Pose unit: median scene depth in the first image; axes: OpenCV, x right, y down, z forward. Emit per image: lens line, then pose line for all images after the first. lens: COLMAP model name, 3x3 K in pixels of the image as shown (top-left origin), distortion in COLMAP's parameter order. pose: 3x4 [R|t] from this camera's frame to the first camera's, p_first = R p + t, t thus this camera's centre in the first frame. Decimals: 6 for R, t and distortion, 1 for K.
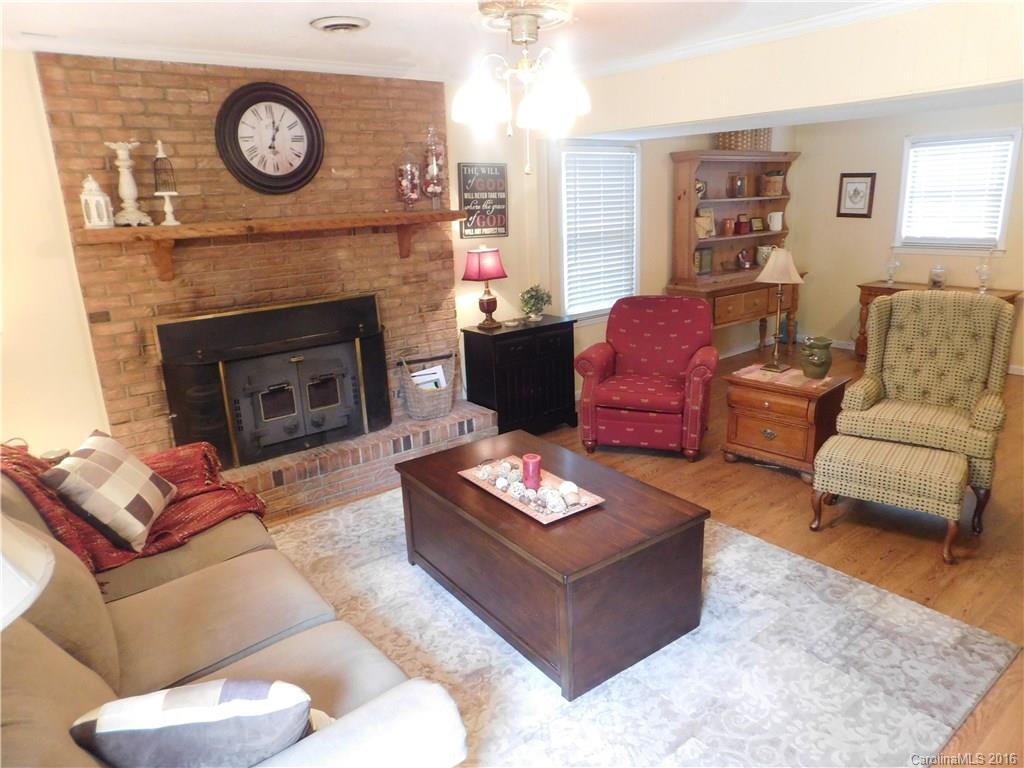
lens RADIAL K [[679.3, 0, 513.2], [0, 679.3, 385.8], [0, 0, 1]] dist [-0.069898, 0.046764]
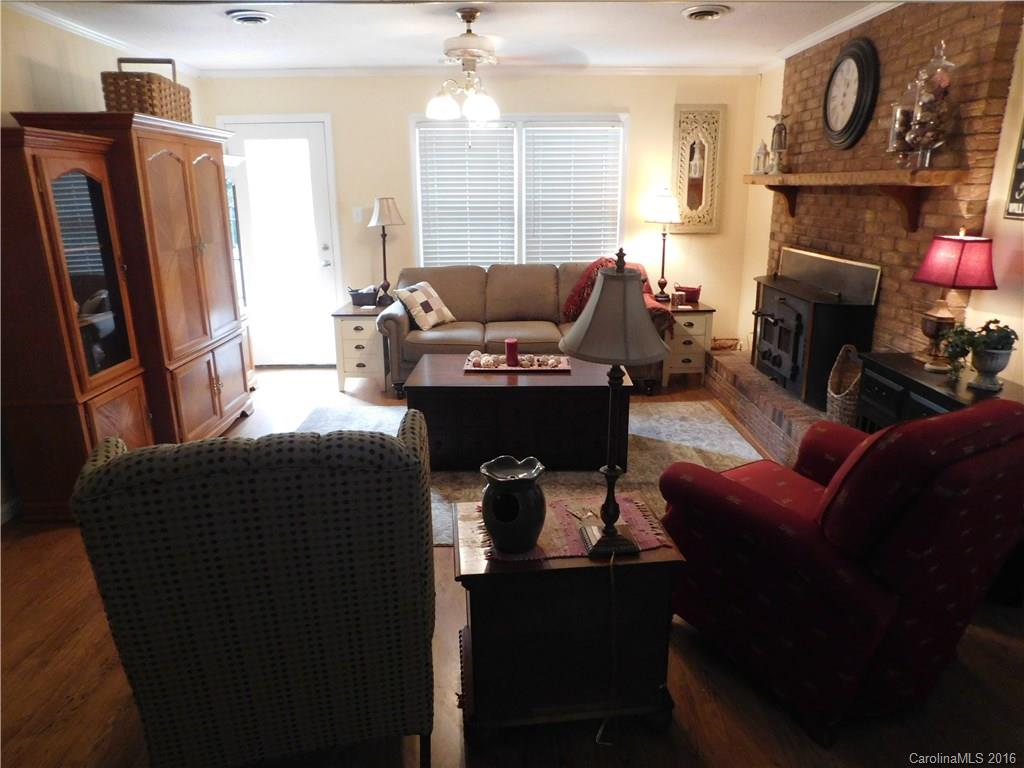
lens RADIAL K [[679.3, 0, 515.8], [0, 679.3, 383.7], [0, 0, 1]] dist [-0.069898, 0.046764]
pose [[-0.606263, 0.260534, -0.751377, 0.751678], [-0.185191, 0.872589, 0.451988, -0.311978], [0.773401, 0.413172, -0.480770, 1.146217]]
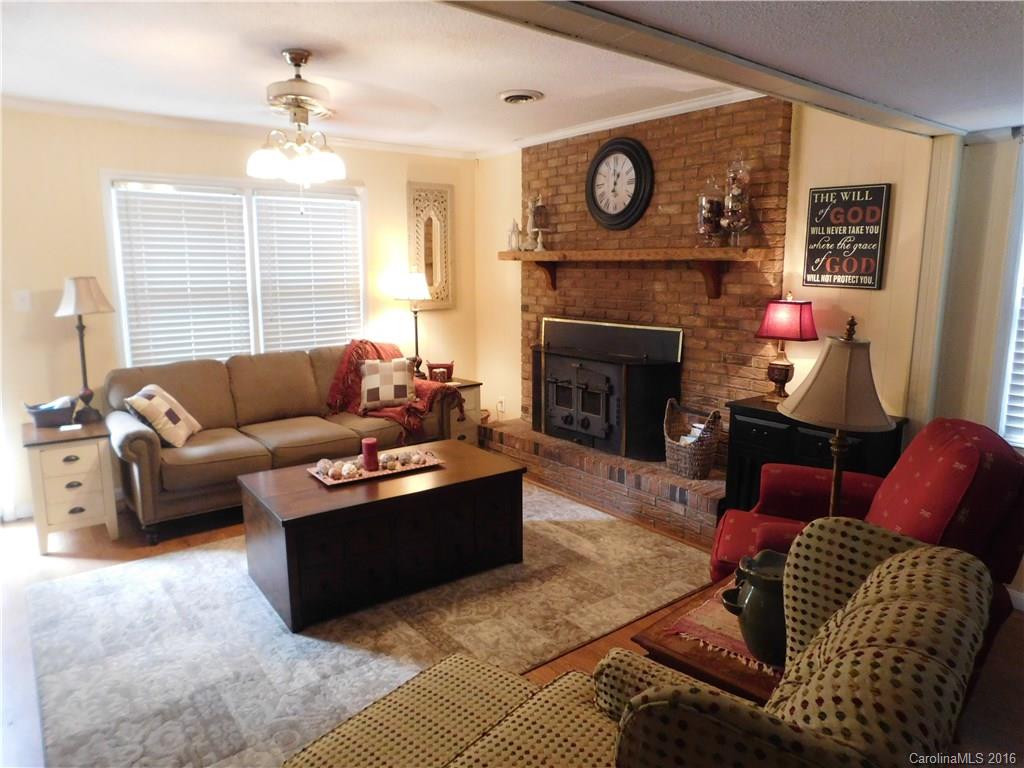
lens RADIAL K [[679.3, 0, 522.6], [0, 679.3, 382.8], [0, 0, 1]] dist [-0.069898, 0.046764]
pose [[0.007303, 0.204981, -0.978739, 0.790298], [-0.267670, 0.943449, 0.195593, -0.201590], [0.963483, 0.260551, 0.061757, 0.765662]]
